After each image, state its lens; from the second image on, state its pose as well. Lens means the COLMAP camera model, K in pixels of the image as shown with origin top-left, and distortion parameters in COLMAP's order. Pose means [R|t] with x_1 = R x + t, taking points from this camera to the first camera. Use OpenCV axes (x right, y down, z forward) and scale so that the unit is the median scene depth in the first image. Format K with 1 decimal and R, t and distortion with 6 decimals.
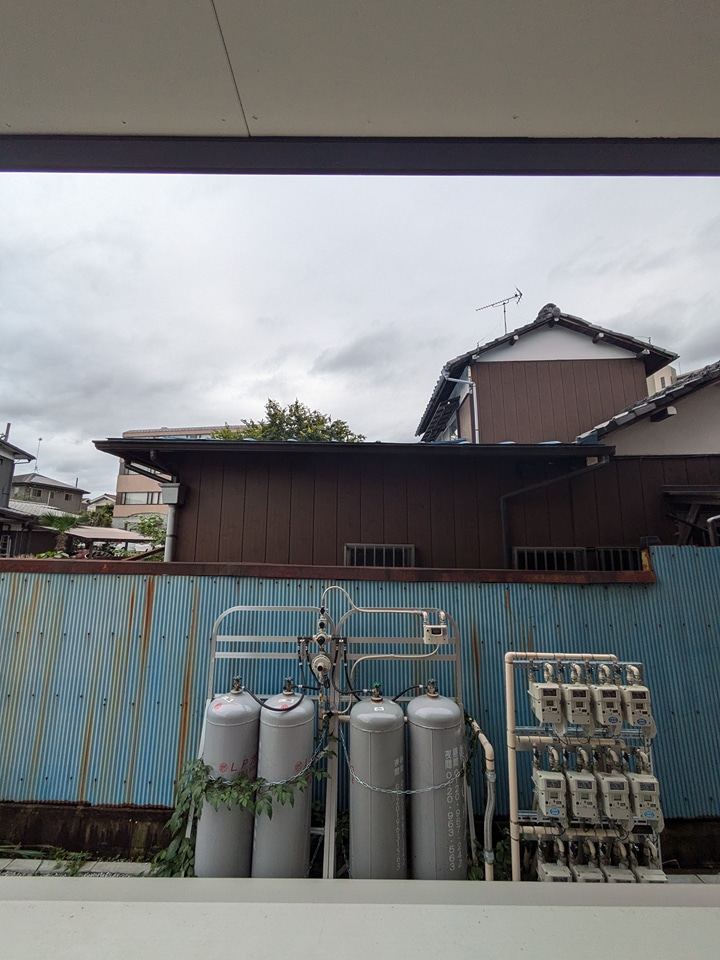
lens RADIAL K [[378.9, 0, 369.4], [0, 378.9, 478.3], [0, 0, 1]] dist [0.002633, 0.000181]
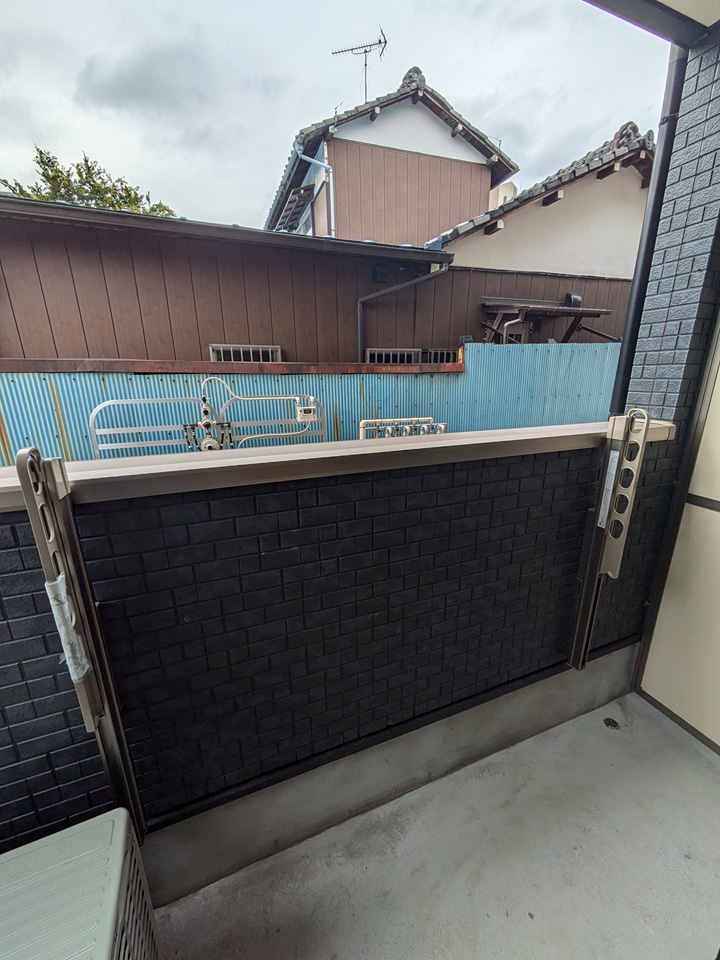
lens RADIAL K [[378.9, 0, 364.2], [0, 378.9, 480.3], [0, 0, 1]] dist [0.002633, 0.000181]
pose [[0.931747, -0.113949, 0.344765, -0.071658], [-0.046278, 0.904475, 0.424008, 0.054750], [-0.360147, -0.411023, 0.837469, -0.131026]]
